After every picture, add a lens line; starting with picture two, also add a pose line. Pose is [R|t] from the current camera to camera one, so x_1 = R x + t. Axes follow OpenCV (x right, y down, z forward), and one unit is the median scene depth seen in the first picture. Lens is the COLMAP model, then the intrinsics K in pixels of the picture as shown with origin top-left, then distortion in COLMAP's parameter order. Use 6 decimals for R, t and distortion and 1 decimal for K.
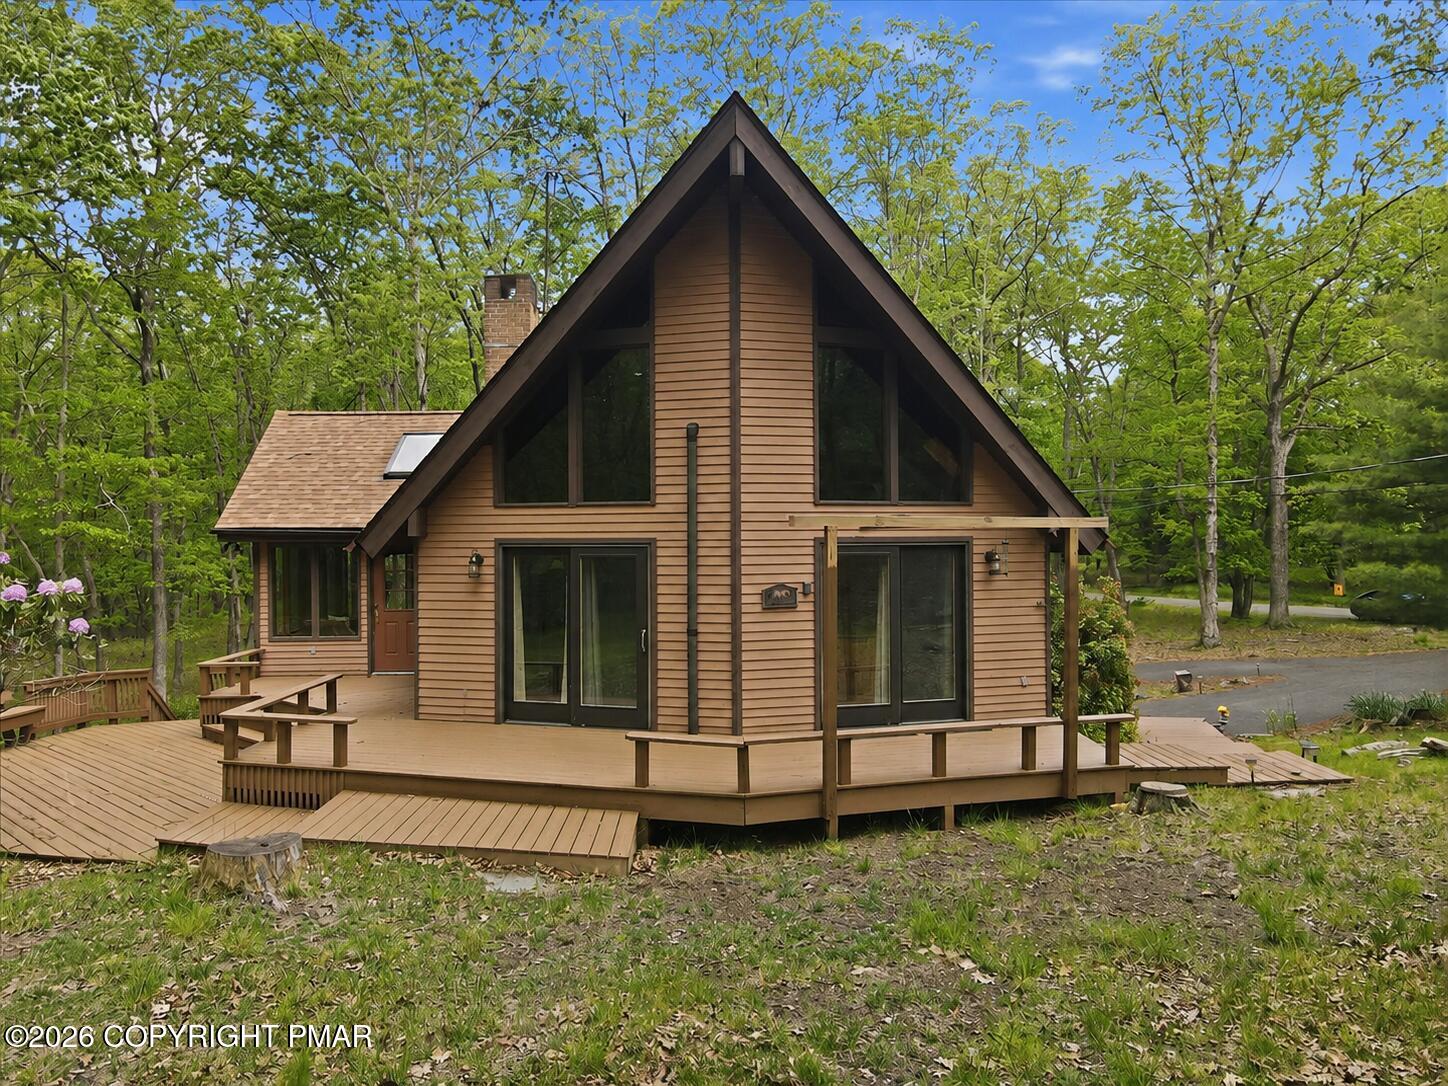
lens RADIAL K [[1127.7, 0, 724.0], [0, 1127.7, 543.0], [0, 0, 1]] dist [0.126712, 0.000509]
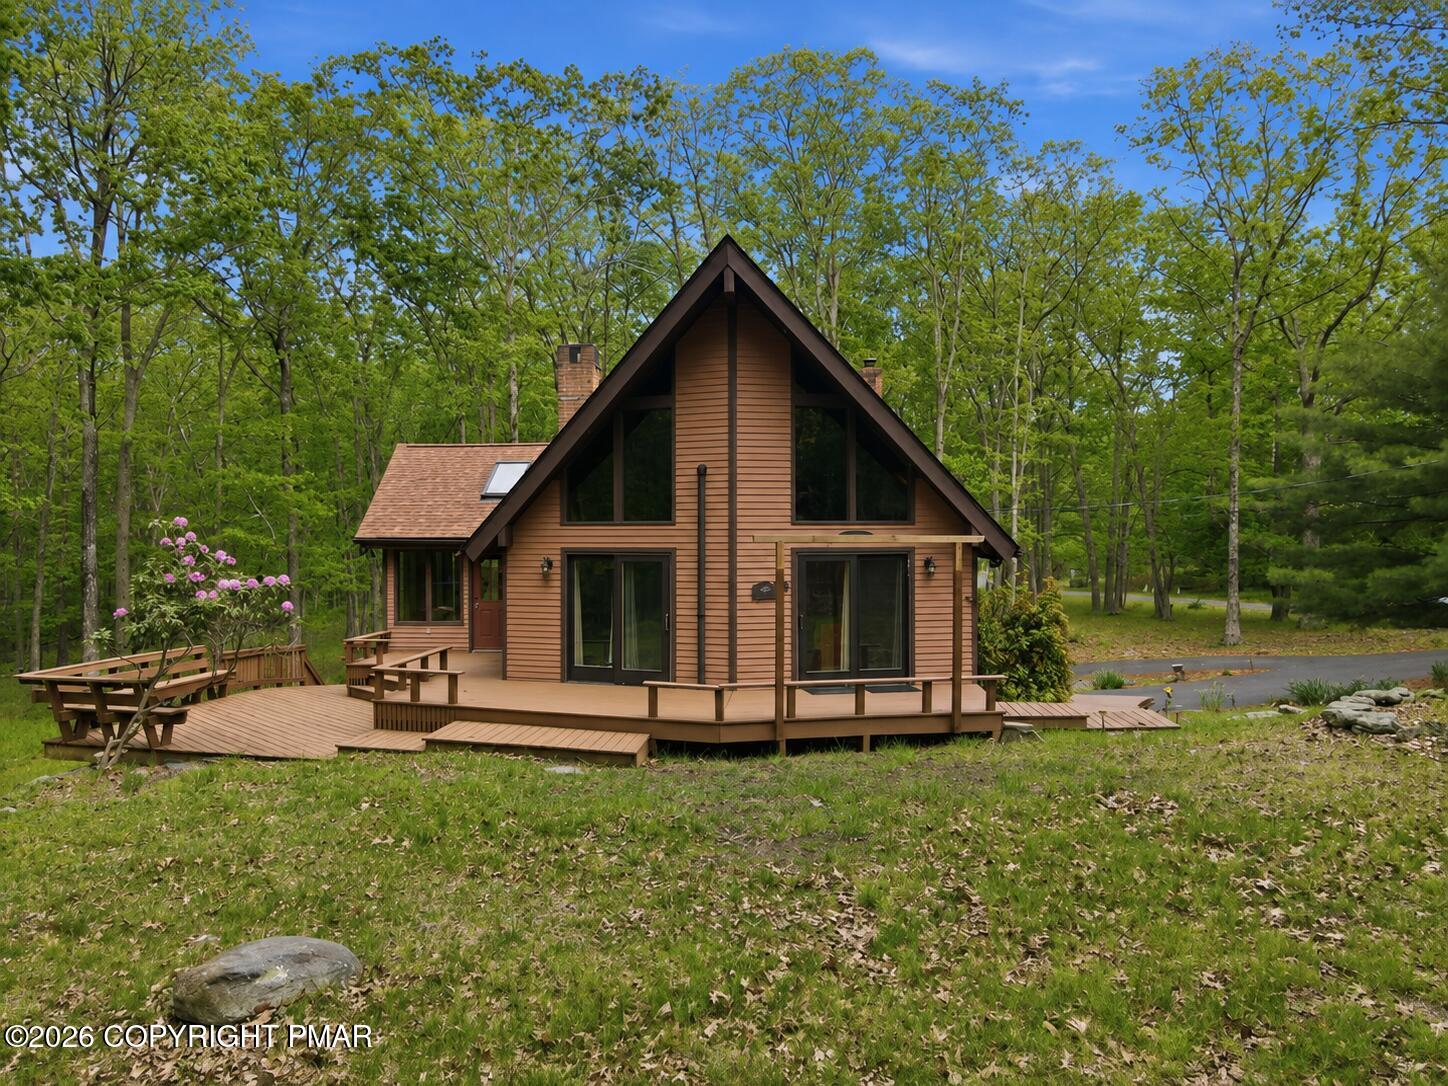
lens RADIAL K [[1045.3, 0, 724.0], [0, 1045.3, 543.0], [0, 0, 1]] dist [0.178624, 0.000621]
pose [[0.997947, 0.003091, -0.063976, 0.077755], [-0.003321, 0.999988, -0.003490, -0.005839], [0.063965, 0.003695, 0.997945, -0.262528]]
